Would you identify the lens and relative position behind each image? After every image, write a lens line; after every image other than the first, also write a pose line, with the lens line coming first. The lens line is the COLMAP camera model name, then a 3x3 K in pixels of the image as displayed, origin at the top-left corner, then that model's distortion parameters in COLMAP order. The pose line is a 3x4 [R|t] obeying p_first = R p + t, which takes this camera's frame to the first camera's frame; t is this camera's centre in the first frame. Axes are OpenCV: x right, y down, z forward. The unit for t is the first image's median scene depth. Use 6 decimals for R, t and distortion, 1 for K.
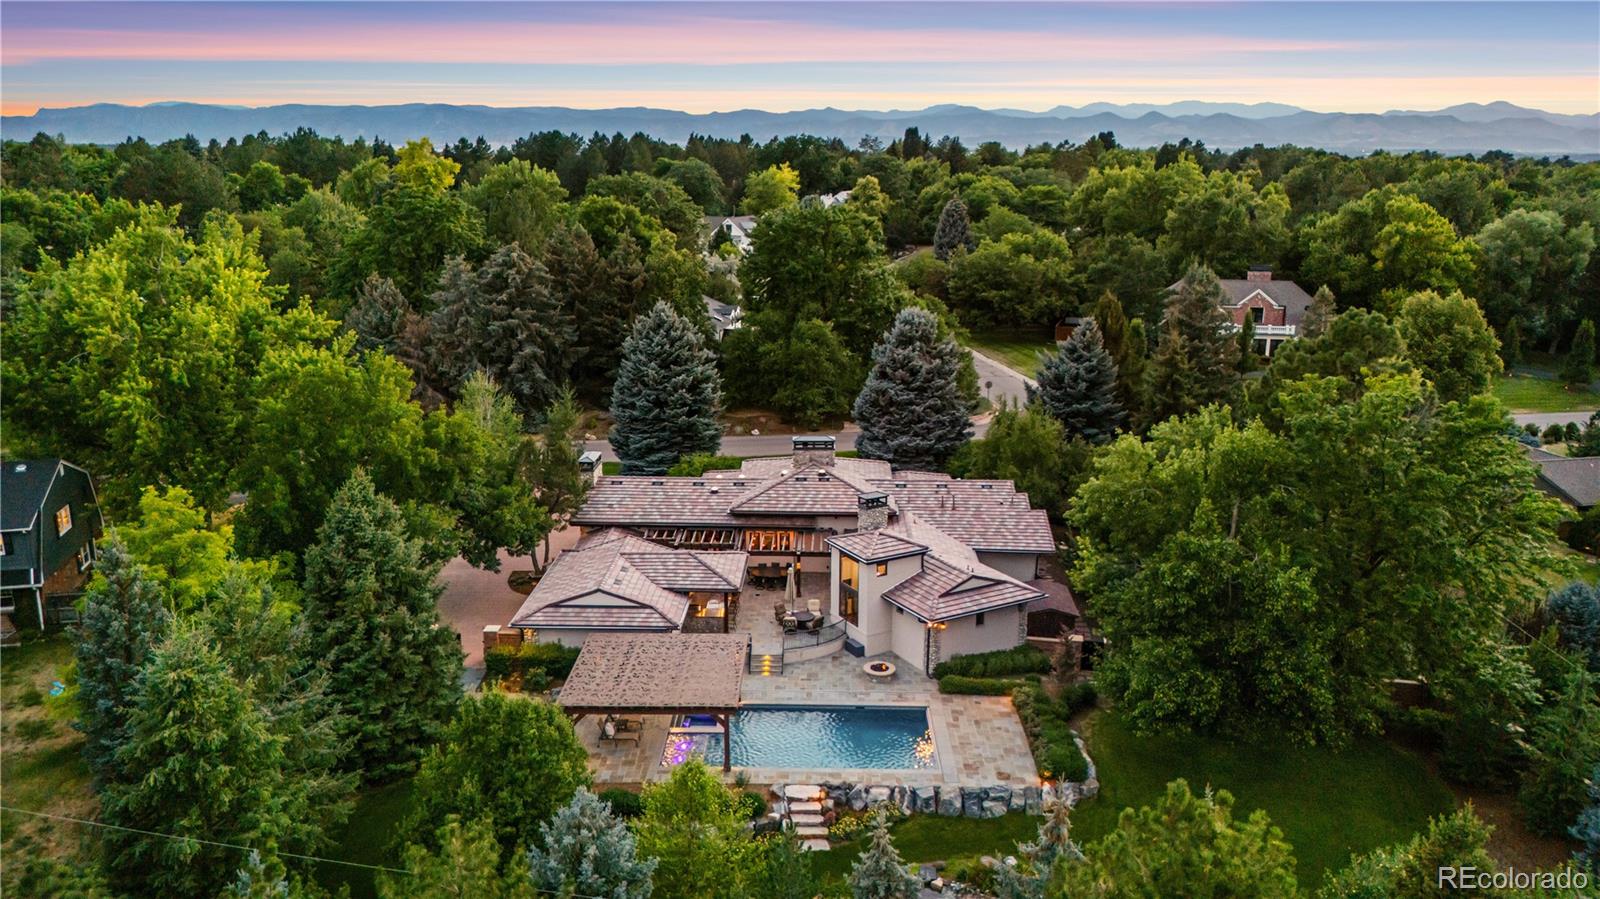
lens RADIAL K [[1176.2, 0, 800.0], [0, 1176.2, 449.5], [0, 0, 1]] dist [0.099115, -0.143258]
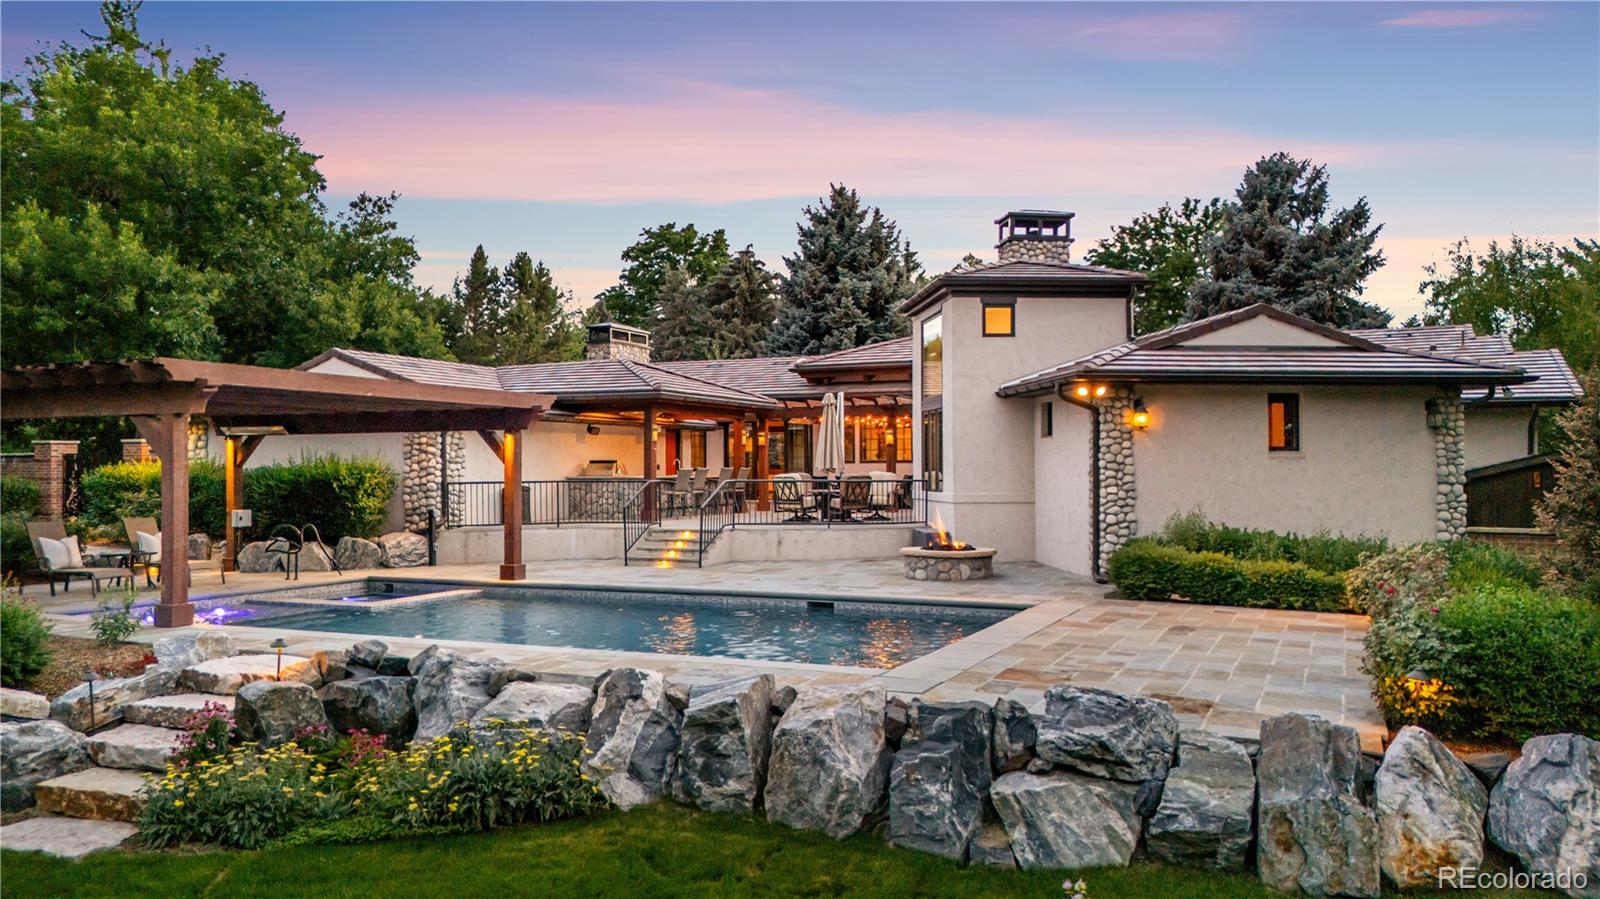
lens RADIAL K [[1185.3, 0, 800.0], [0, 1185.3, 449.5], [0, 0, 1]] dist [0.095511, -0.112120]
pose [[0.917919, -0.013968, -0.396523, 0.195076], [-0.090202, 0.965865, -0.242834, 0.290558], [0.386380, 0.258669, 0.885325, 0.801678]]
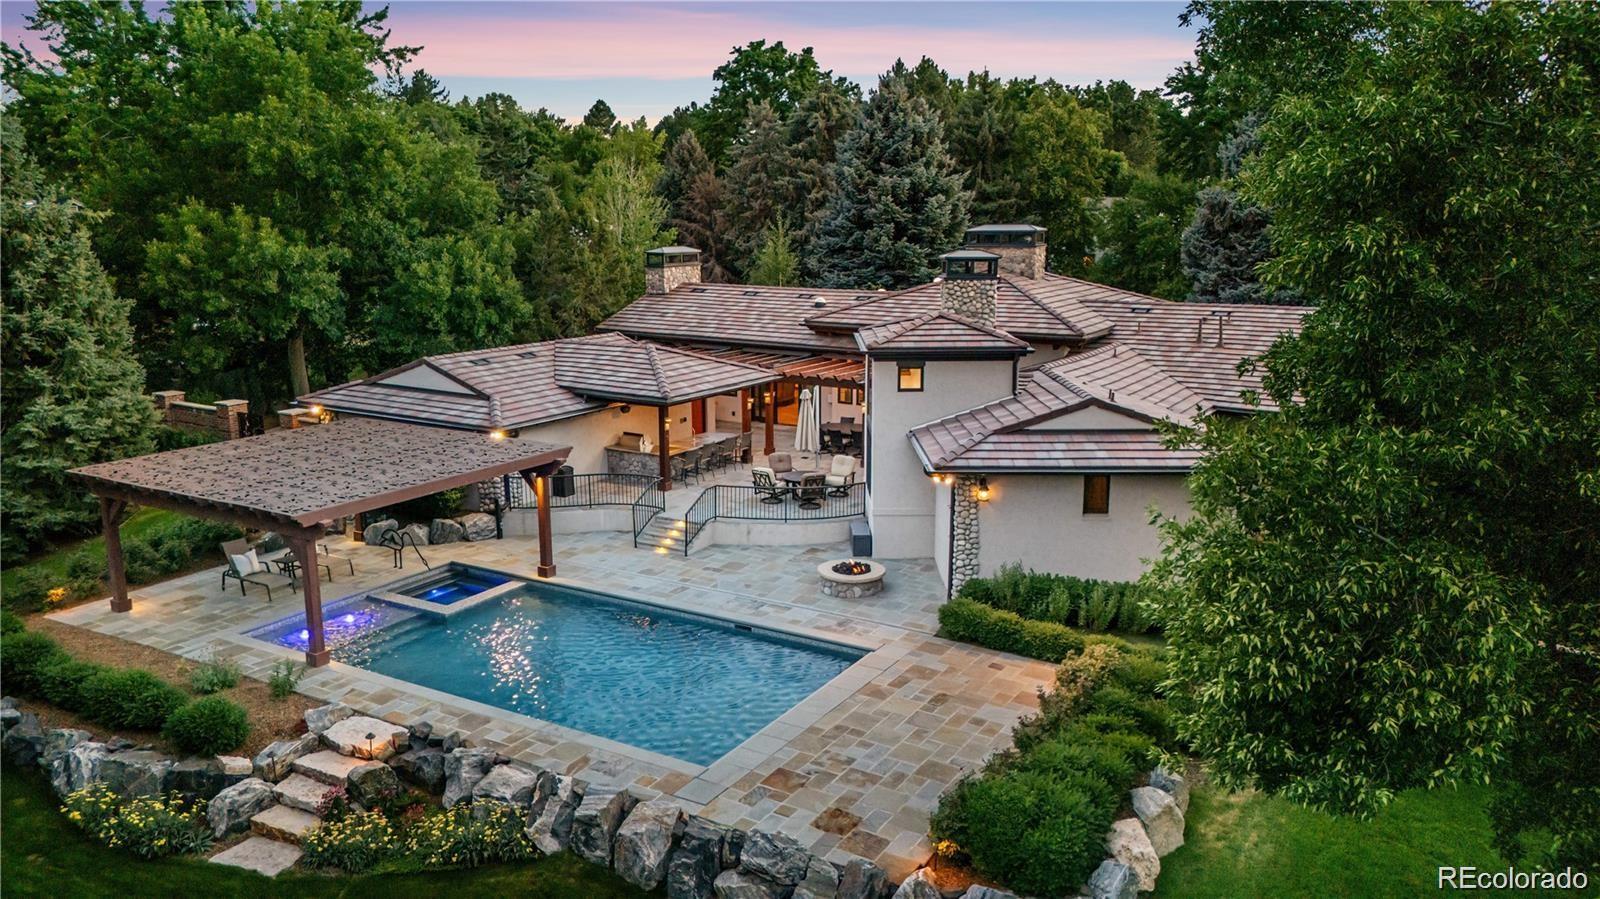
lens RADIAL K [[1176.2, 0, 800.0], [0, 1176.2, 449.5], [0, 0, 1]] dist [0.099115, -0.143258]
pose [[0.868791, 0.096309, -0.485723, 0.323512], [-0.116708, 0.993096, -0.011841, 0.173528], [0.481229, 0.066975, 0.874033, 0.688612]]
